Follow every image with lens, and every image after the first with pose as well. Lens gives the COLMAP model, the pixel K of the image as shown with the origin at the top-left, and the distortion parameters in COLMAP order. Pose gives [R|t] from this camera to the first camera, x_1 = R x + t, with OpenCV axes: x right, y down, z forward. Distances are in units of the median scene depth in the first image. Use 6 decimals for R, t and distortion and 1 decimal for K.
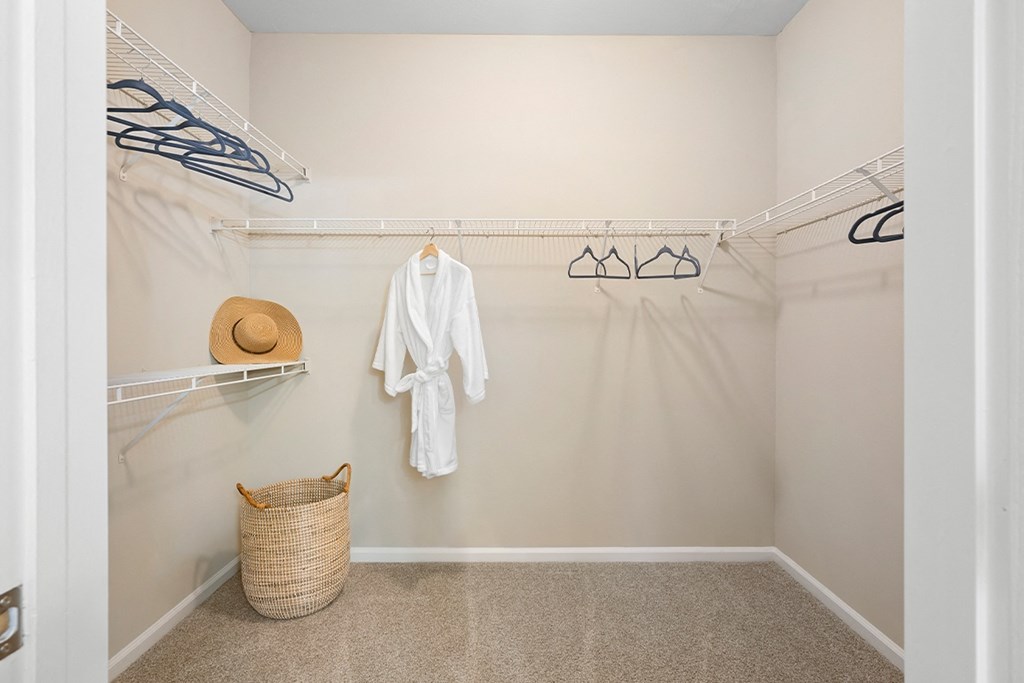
lens RADIAL K [[435.6, 0, 509.9], [0, 435.6, 326.5], [0, 0, 1]] dist [-0.001428, -0.000019]
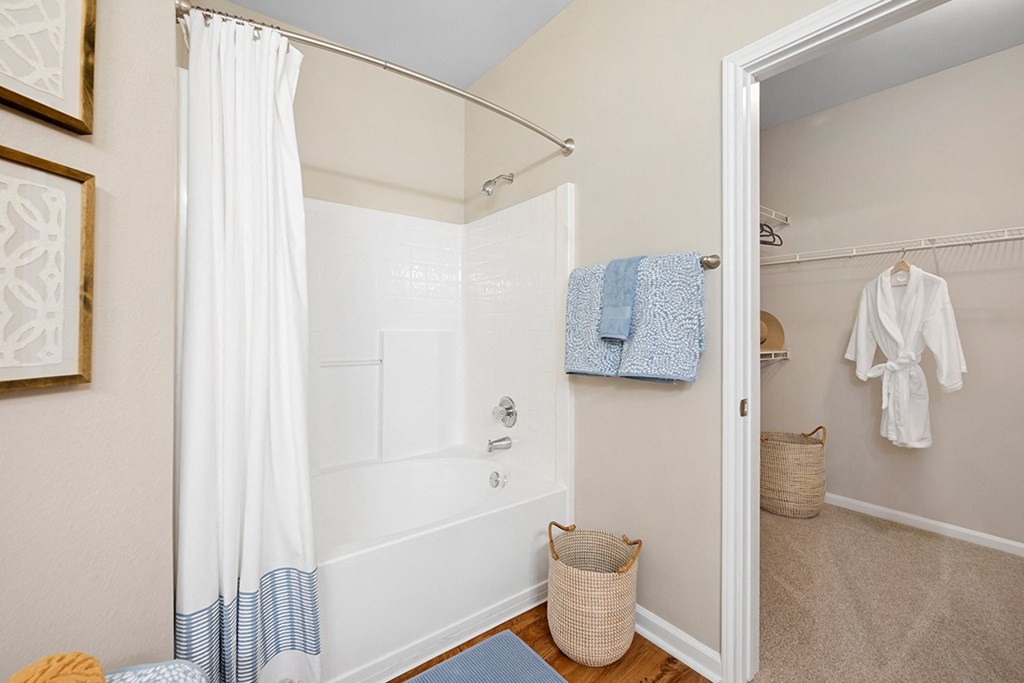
lens RADIAL K [[435.6, 0, 509.9], [0, 435.6, 326.5], [0, 0, 1]] dist [-0.001428, -0.000019]
pose [[0.599797, 0.000440, -0.800152, 0.144644], [-0.002671, 0.999995, -0.001453, 0.002615], [0.800147, 0.003009, 0.599796, -0.657417]]
